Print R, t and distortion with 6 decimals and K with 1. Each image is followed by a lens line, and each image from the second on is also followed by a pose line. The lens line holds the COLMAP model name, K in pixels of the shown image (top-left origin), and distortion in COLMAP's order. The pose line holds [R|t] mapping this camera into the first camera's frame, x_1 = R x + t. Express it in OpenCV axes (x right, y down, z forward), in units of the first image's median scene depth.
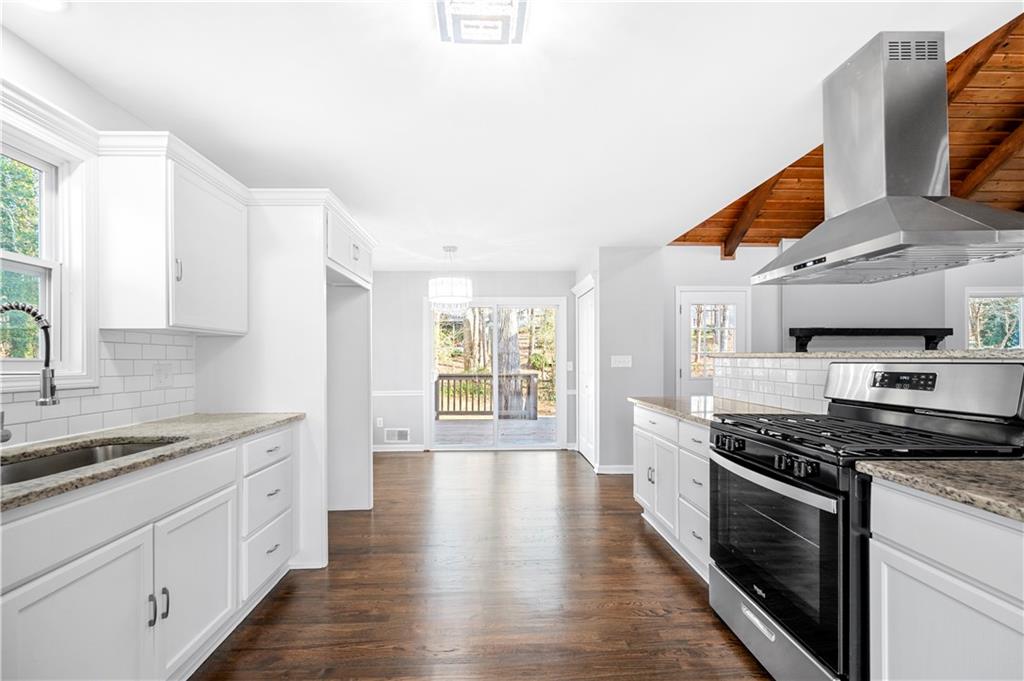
lens RADIAL K [[411.8, 0, 511.1], [0, 411.8, 345.7], [0, 0, 1]] dist [0.006020, -0.001047]
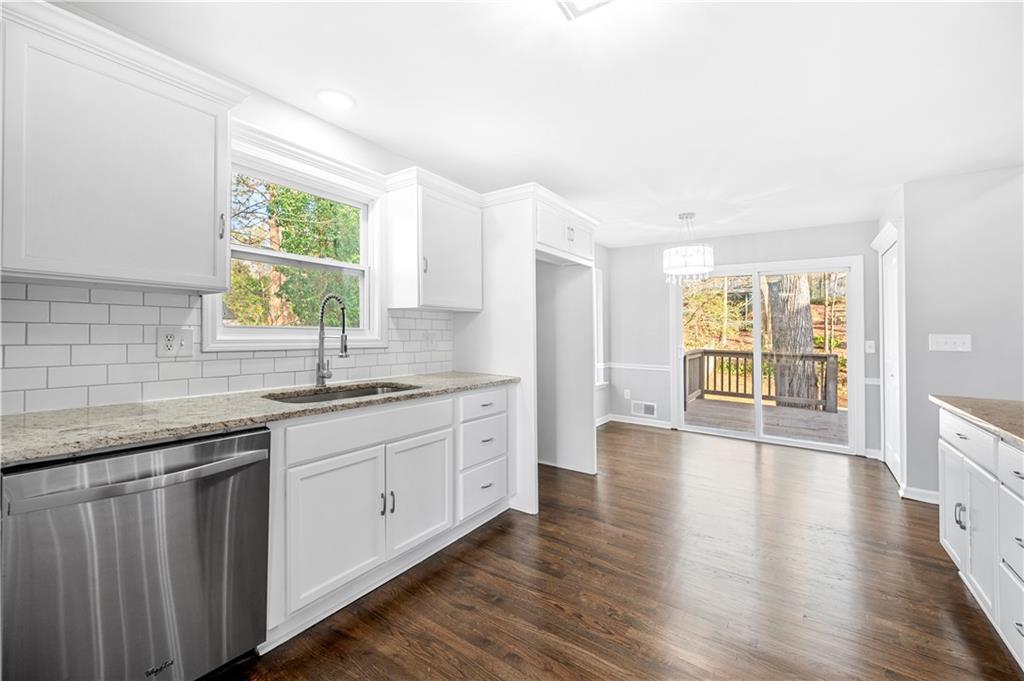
lens RADIAL K [[411.8, 0, 538.3], [0, 411.8, 318.6], [0, 0, 1]] dist [0.006020, -0.001047]
pose [[0.812953, -0.001067, -0.582328, 0.226941], [0.000419, 0.999999, -0.001248, -0.001807], [0.582329, 0.000770, 0.812953, 0.084162]]
